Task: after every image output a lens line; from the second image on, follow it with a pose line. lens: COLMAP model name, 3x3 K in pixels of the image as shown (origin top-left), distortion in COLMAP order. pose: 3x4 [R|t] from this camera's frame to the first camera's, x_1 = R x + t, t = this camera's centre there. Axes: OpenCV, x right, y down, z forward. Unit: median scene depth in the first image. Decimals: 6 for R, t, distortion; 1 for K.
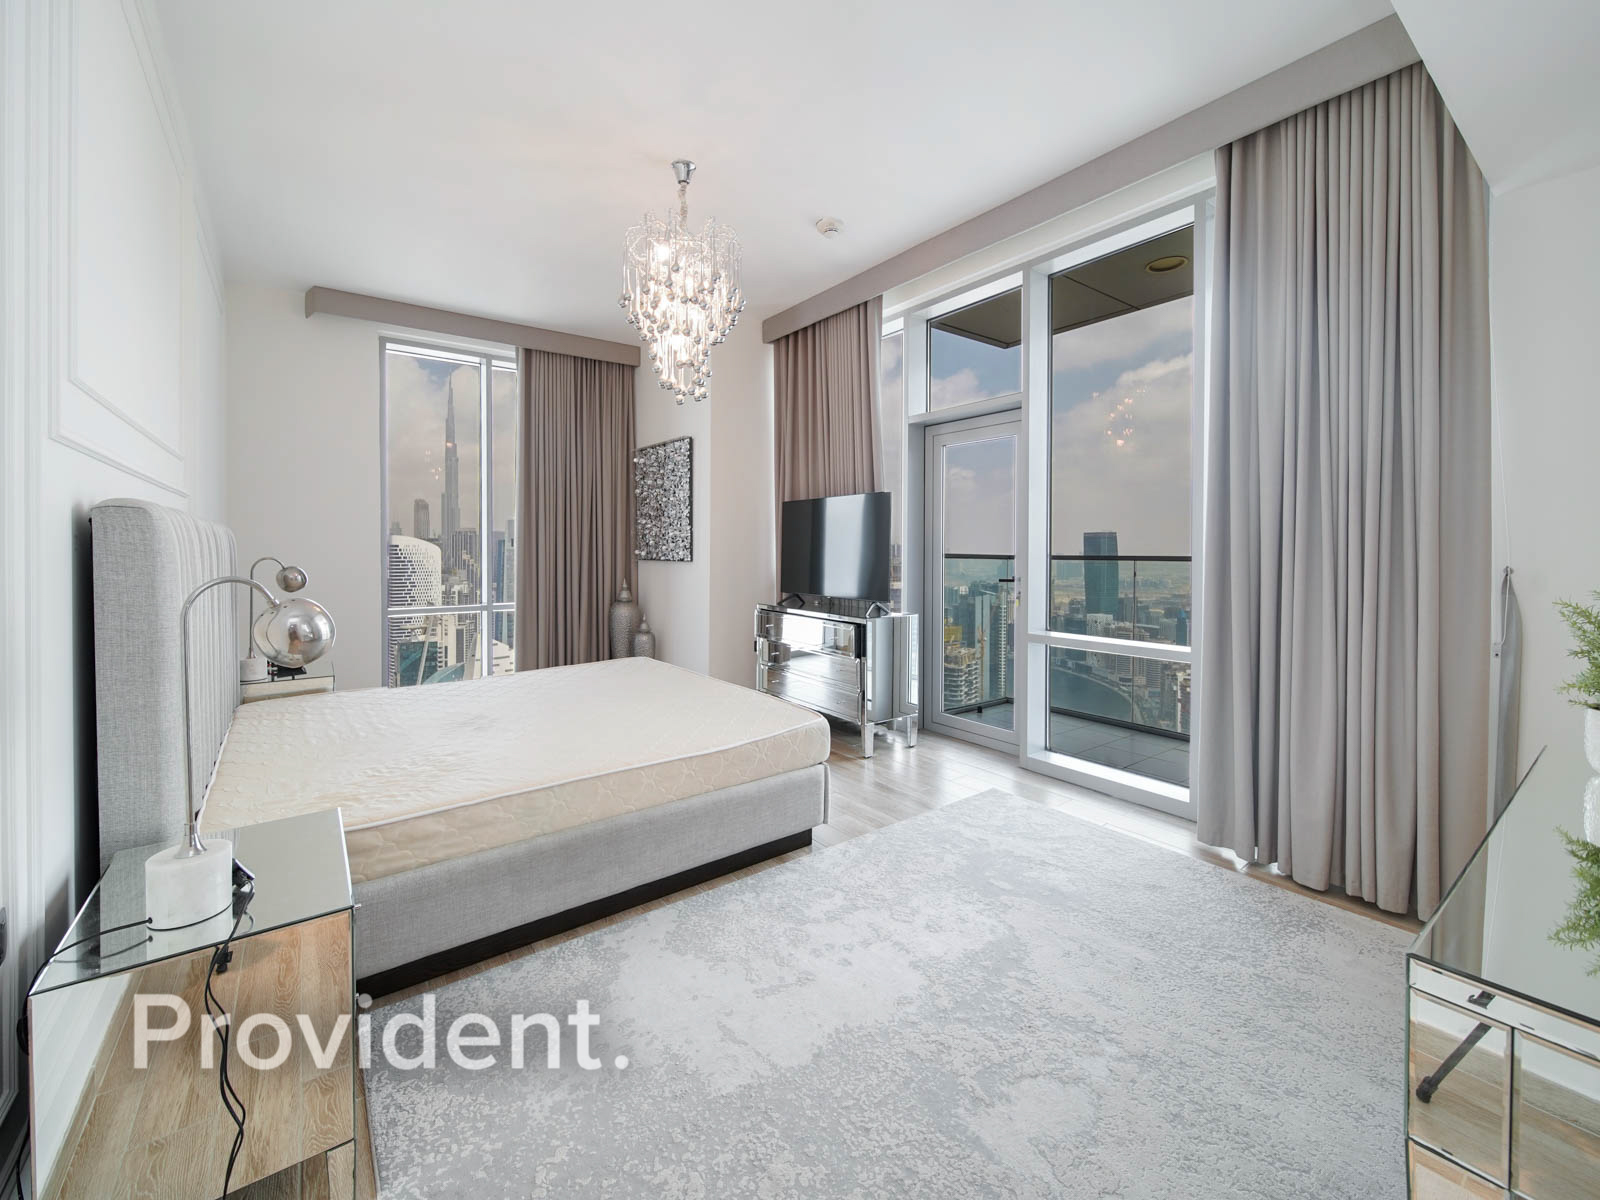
lens RADIAL K [[660.3, 0, 795.8], [0, 660.3, 555.9], [0, 0, 1]] dist [0.002548, -0.000312]
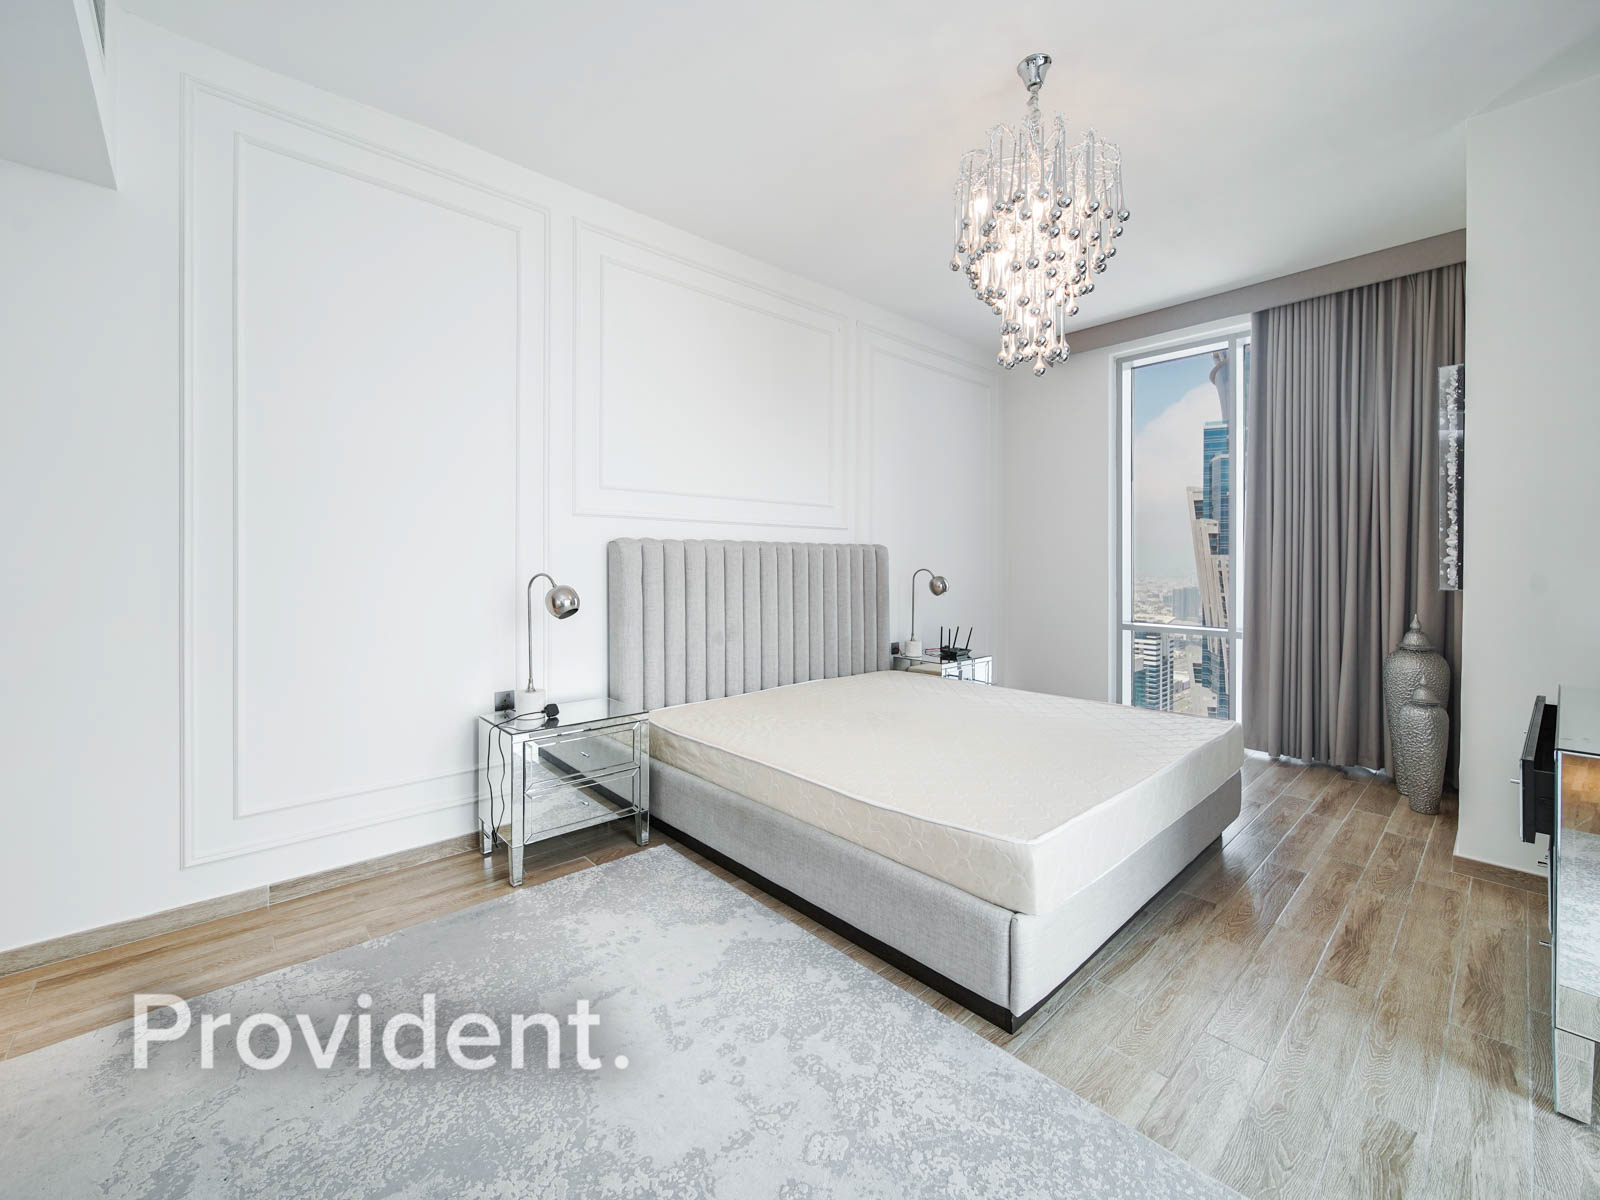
lens RADIAL K [[660.3, 0, 795.8], [0, 660.3, 555.9], [0, 0, 1]] dist [0.002548, -0.000312]
pose [[0.085683, -0.008253, -0.996288, 0.770637], [-0.017925, 0.999791, -0.009824, -0.007897], [0.996161, 0.018700, 0.085517, 0.894135]]
